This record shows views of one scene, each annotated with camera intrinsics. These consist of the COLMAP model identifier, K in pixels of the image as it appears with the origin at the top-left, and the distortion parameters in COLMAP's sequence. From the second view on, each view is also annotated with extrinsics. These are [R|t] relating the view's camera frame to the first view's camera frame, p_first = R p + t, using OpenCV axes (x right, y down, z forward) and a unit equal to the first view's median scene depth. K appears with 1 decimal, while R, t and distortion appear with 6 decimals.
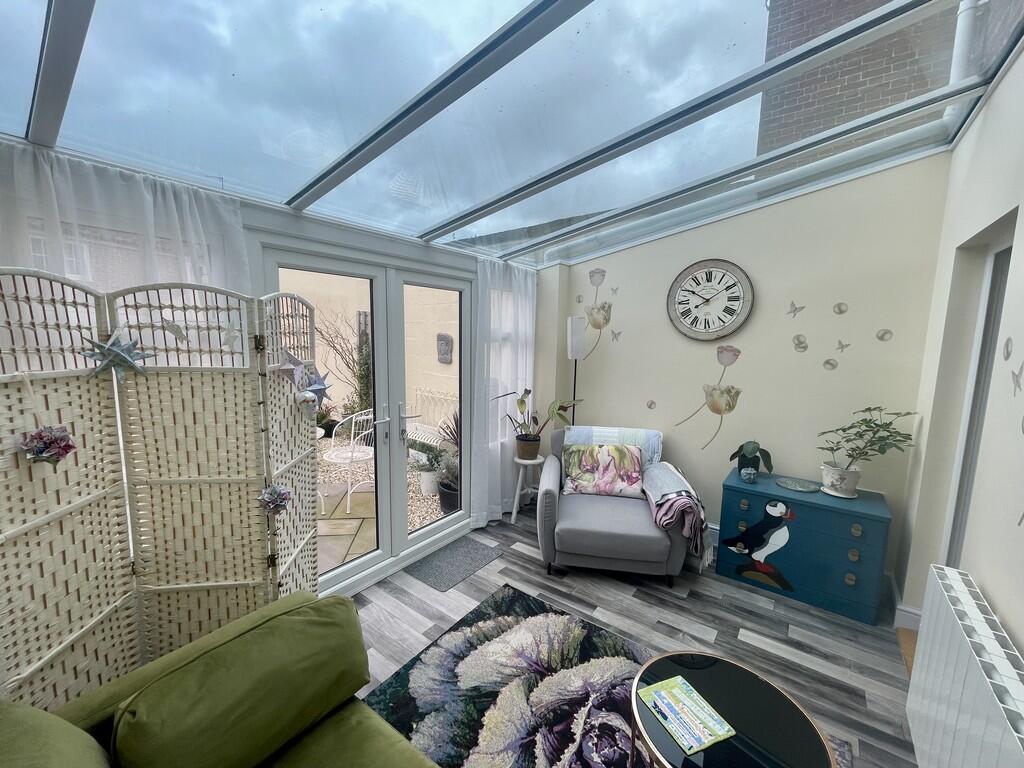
lens RADIAL K [[414.2, 0, 509.1], [0, 414.2, 386.2], [0, 0, 1]] dist [0.002317, 0.000492]
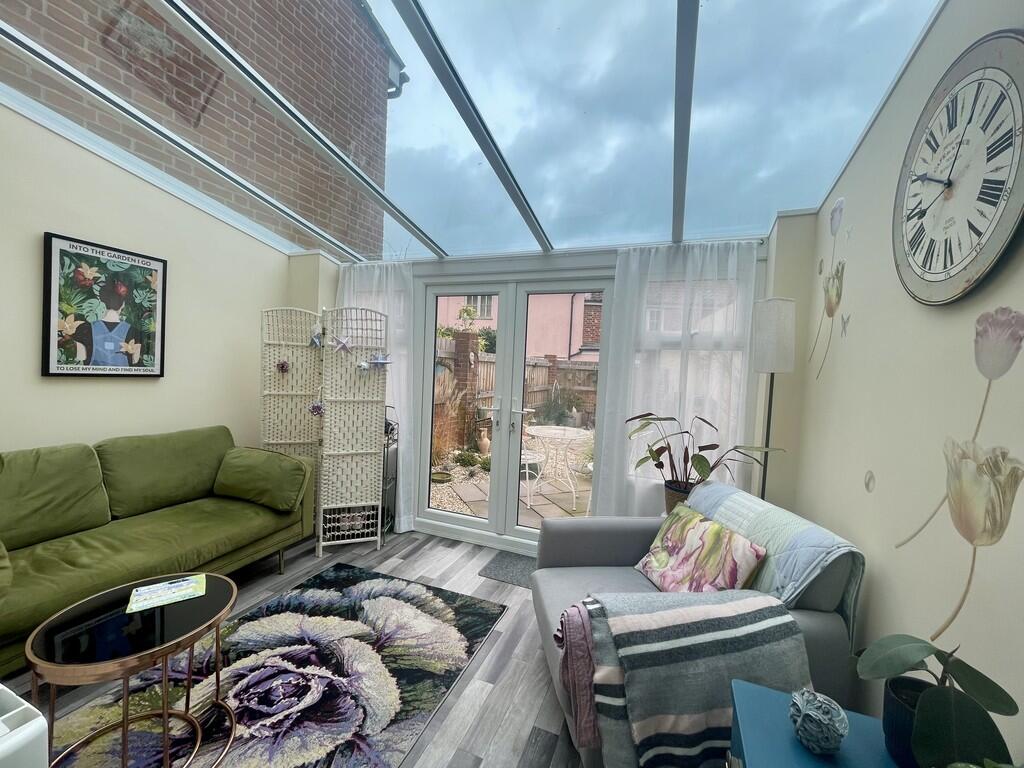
lens RADIAL K [[414.2, 0, 508.0], [0, 414.2, 385.0], [0, 0, 1]] dist [0.002317, 0.000492]
pose [[0.257201, 0.036018, -0.965687, 1.037763], [-0.160293, 0.987052, -0.005877, 0.016713], [0.952971, 0.156305, 0.259644, 0.869646]]
